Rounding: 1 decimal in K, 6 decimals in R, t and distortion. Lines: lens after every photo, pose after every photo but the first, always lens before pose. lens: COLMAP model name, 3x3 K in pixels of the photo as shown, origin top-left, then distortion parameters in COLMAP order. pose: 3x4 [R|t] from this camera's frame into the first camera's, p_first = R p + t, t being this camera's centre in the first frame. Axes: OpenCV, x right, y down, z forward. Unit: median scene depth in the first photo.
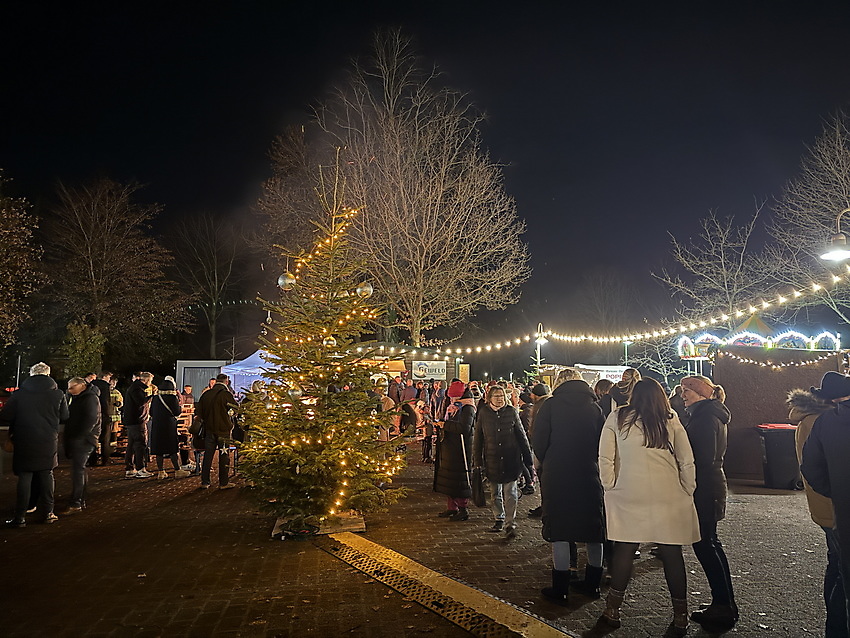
lens RADIAL K [[590.1, 0, 400.5], [0, 590.1, 314.1], [0, 0, 1]] dist [0.054456, -0.075091]
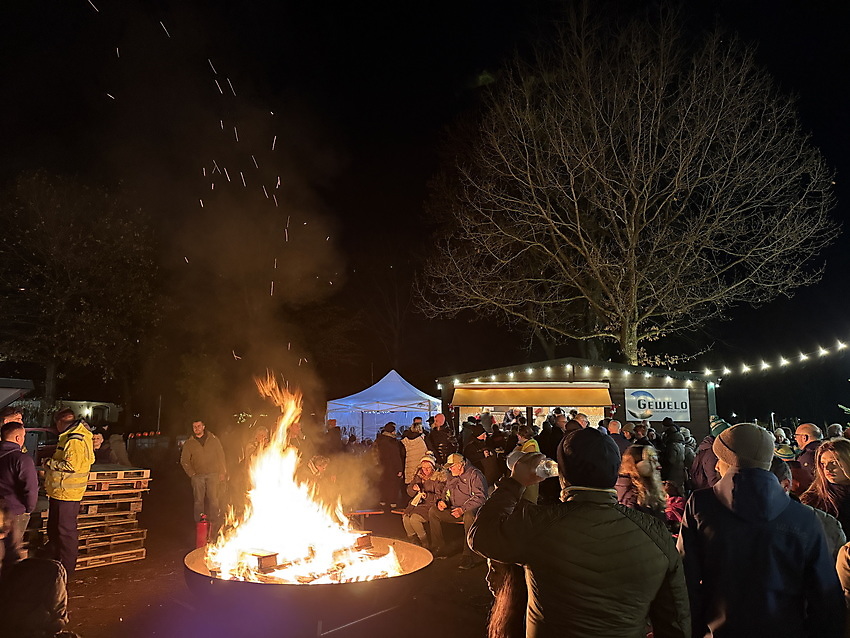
lens RADIAL K [[590.1, 0, 420.4], [0, 590.1, 323.8], [0, 0, 1]] dist [0.054456, -0.075091]
pose [[0.945696, -0.055238, -0.320324, 0.019503], [0.037782, 0.997455, -0.060460, 0.039761], [0.322849, 0.045074, 0.945377, 0.349095]]
